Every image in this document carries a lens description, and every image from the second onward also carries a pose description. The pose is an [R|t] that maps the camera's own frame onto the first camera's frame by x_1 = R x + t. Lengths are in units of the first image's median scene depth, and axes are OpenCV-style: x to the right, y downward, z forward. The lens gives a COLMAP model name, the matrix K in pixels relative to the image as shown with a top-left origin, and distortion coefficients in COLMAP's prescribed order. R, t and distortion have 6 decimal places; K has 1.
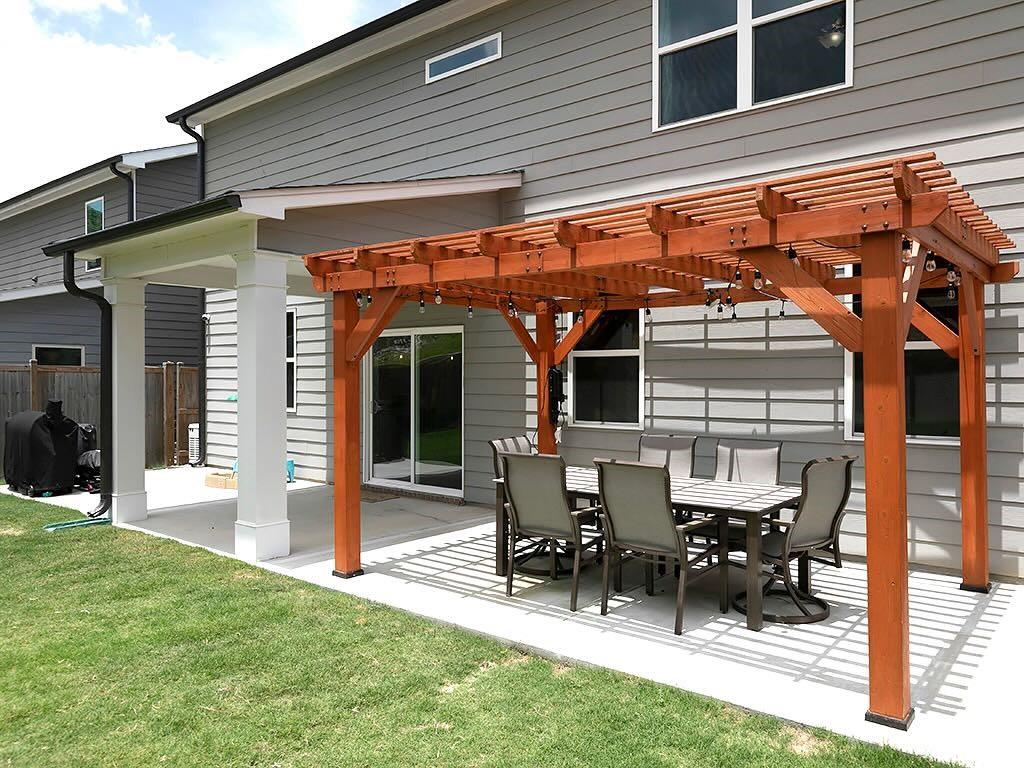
lens RADIAL K [[756.0, 0, 514.2], [0, 756.0, 379.2], [0, 0, 1]] dist [0.000371, 0.000082]
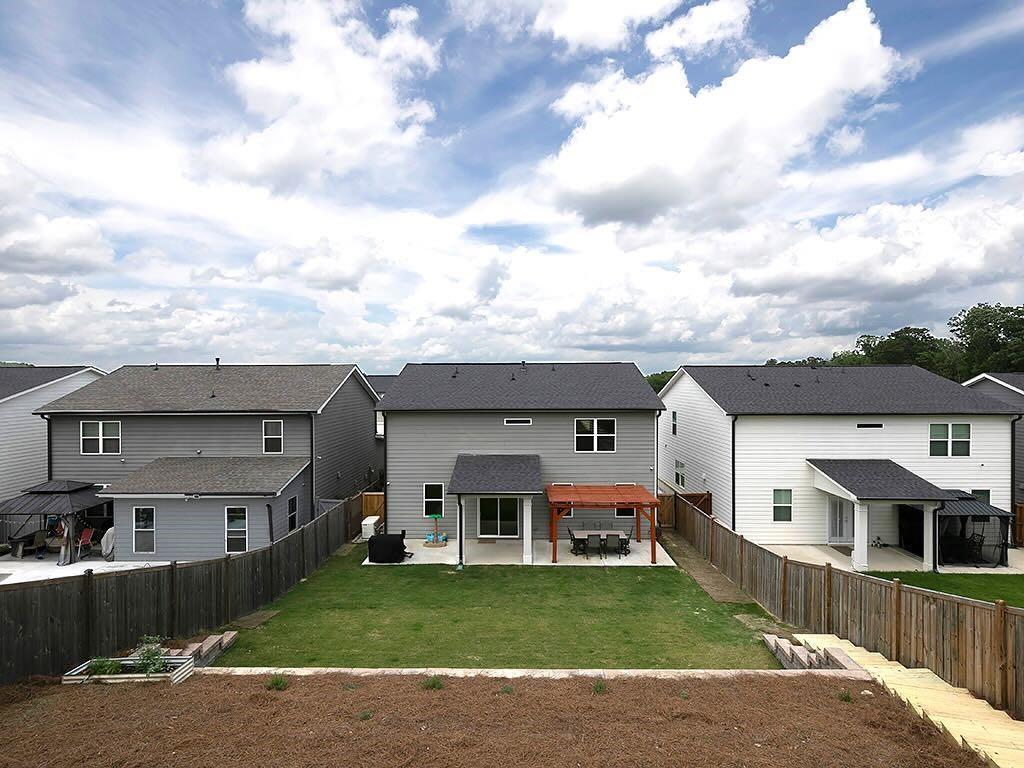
lens RADIAL K [[496.6, 0, 513.9], [0, 496.6, 386.9], [0, 0, 1]] dist [0.005501, 0.000240]
pose [[0.783305, -0.006067, 0.621608, -2.355896], [0.009289, 0.999955, -0.001947, -0.858659], [-0.621568, 0.007299, 0.783326, -1.353949]]
